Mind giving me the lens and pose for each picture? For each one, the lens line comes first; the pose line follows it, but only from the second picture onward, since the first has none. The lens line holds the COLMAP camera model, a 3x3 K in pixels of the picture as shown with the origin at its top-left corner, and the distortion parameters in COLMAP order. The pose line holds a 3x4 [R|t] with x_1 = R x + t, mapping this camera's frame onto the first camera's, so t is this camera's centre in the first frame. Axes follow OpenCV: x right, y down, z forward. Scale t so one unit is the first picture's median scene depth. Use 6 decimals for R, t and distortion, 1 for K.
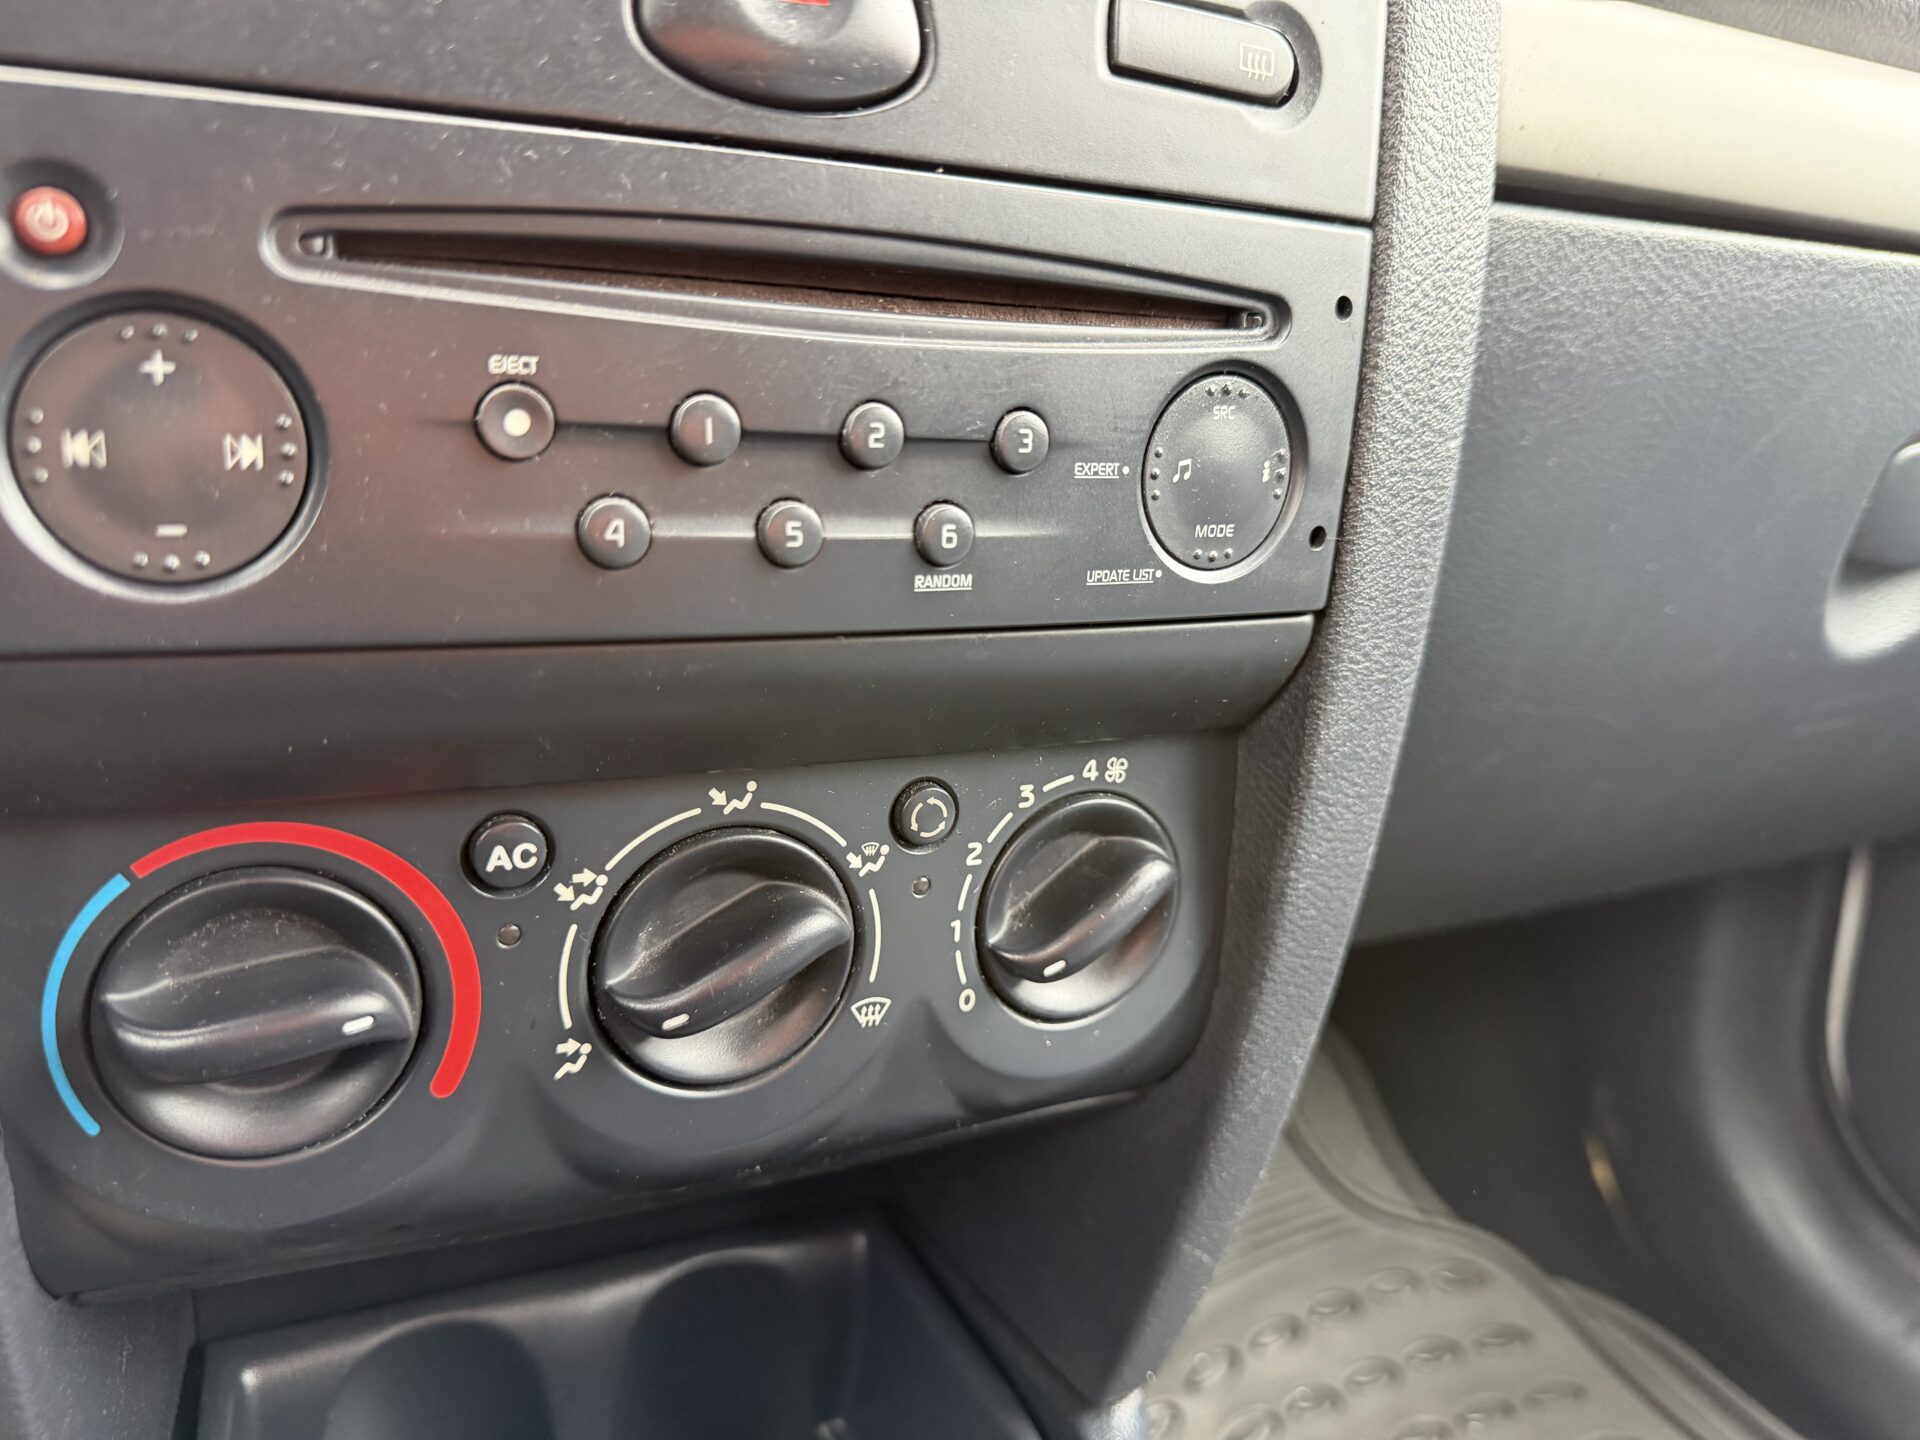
lens RADIAL K [[1361.4, 0, 960.0], [0, 1361.4, 720.0], [0, 0, 1]] dist [0.044014, -0.133012]
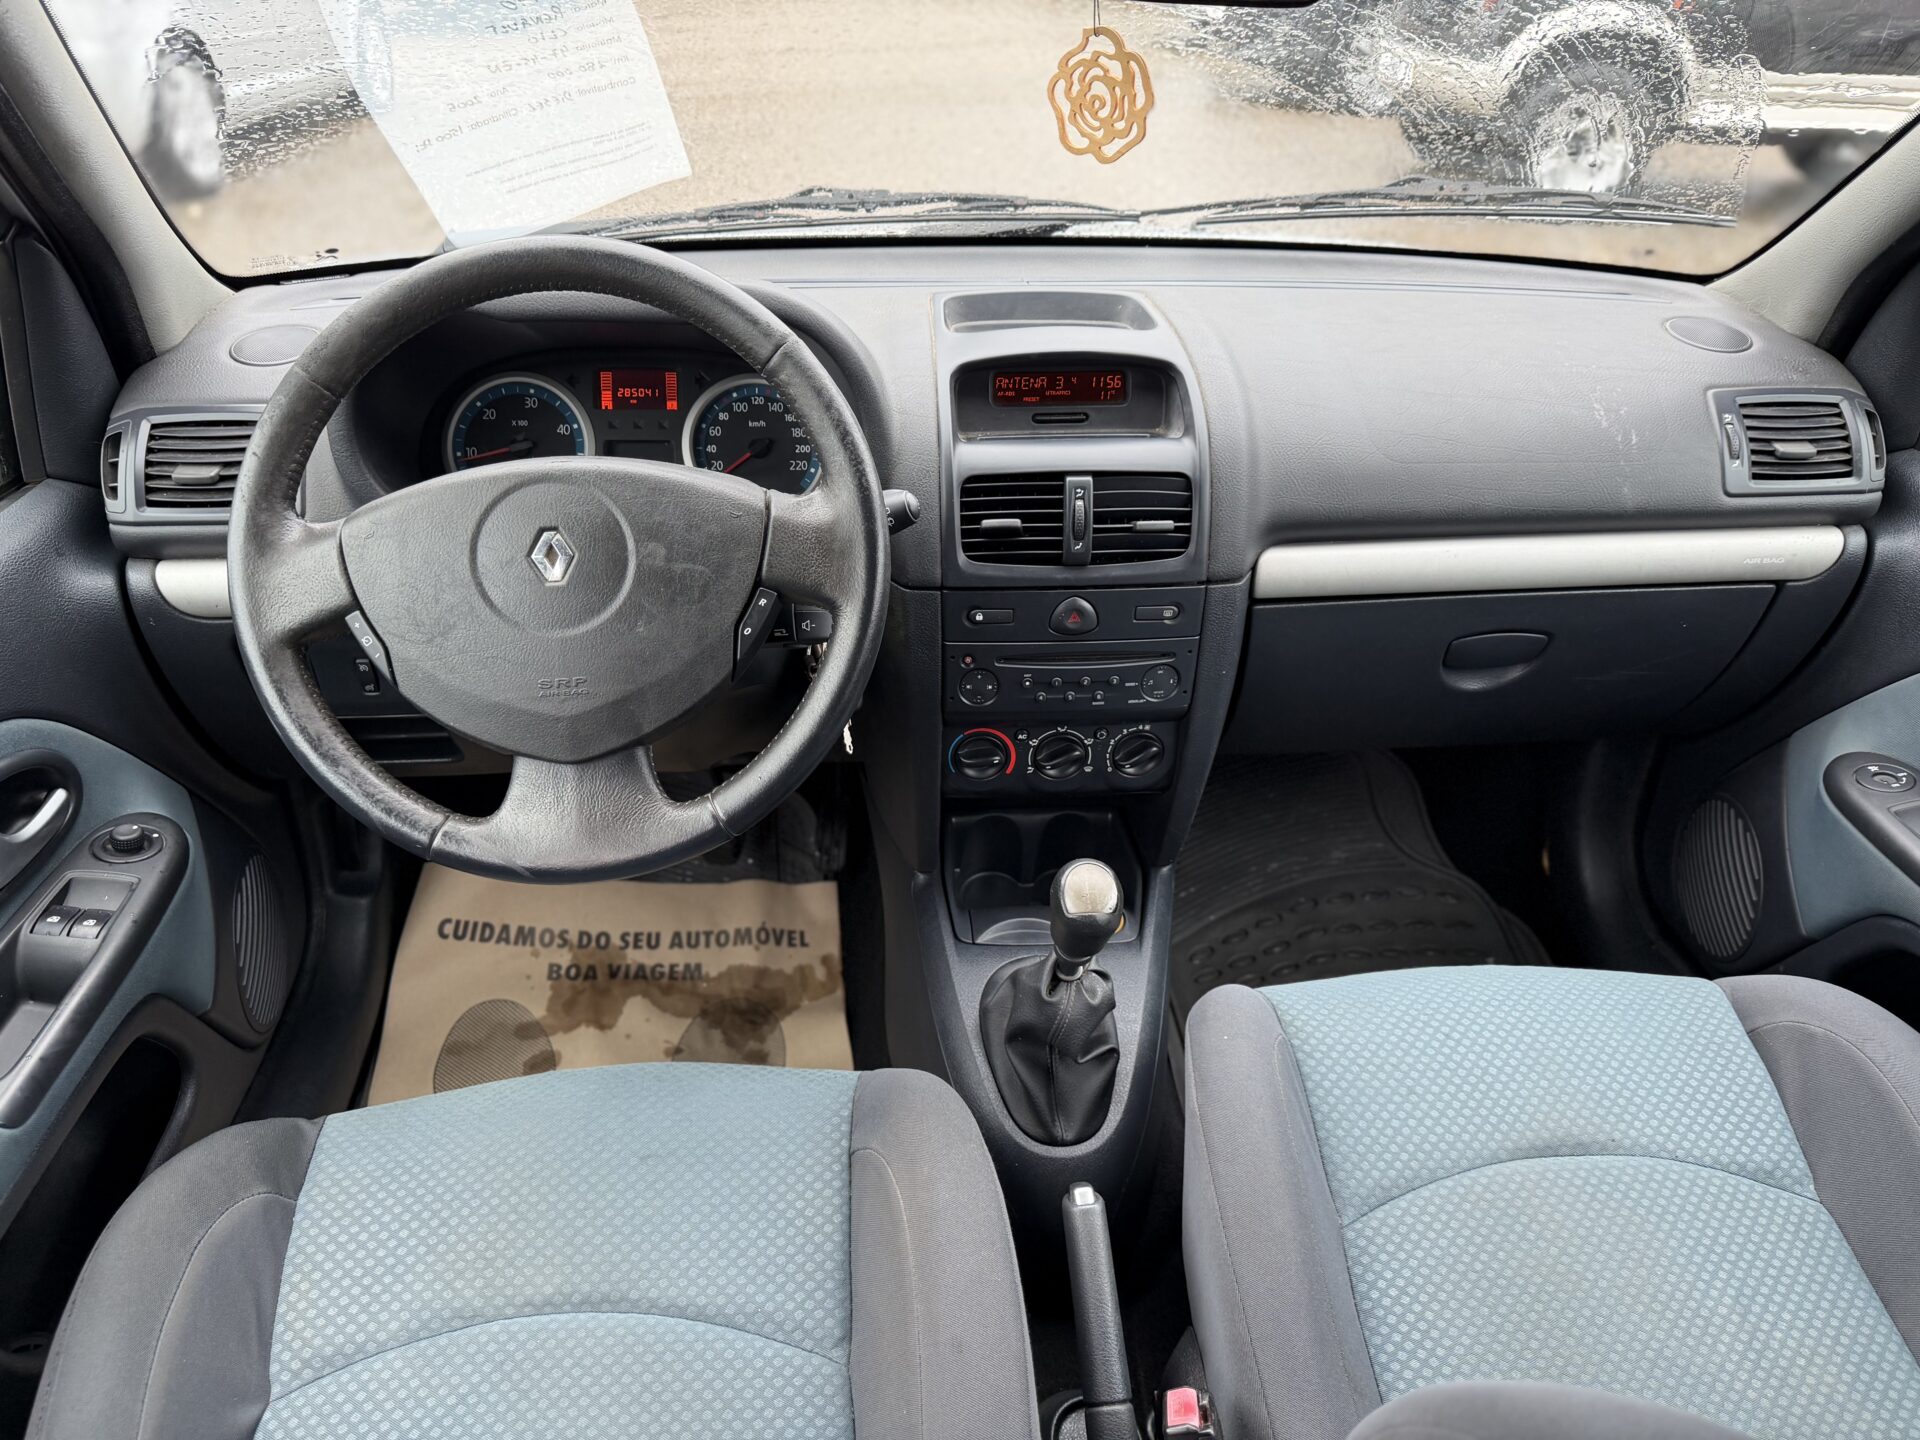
lens RADIAL K [[1361.4, 0, 960.0], [0, 1361.4, 720.0], [0, 0, 1]] dist [0.044014, -0.133012]
pose [[0.929097, 0.155227, -0.335684, 1.152424], [-0.052978, 0.954154, 0.294589, -1.411949], [0.366022, -0.255918, 0.894726, -3.614426]]
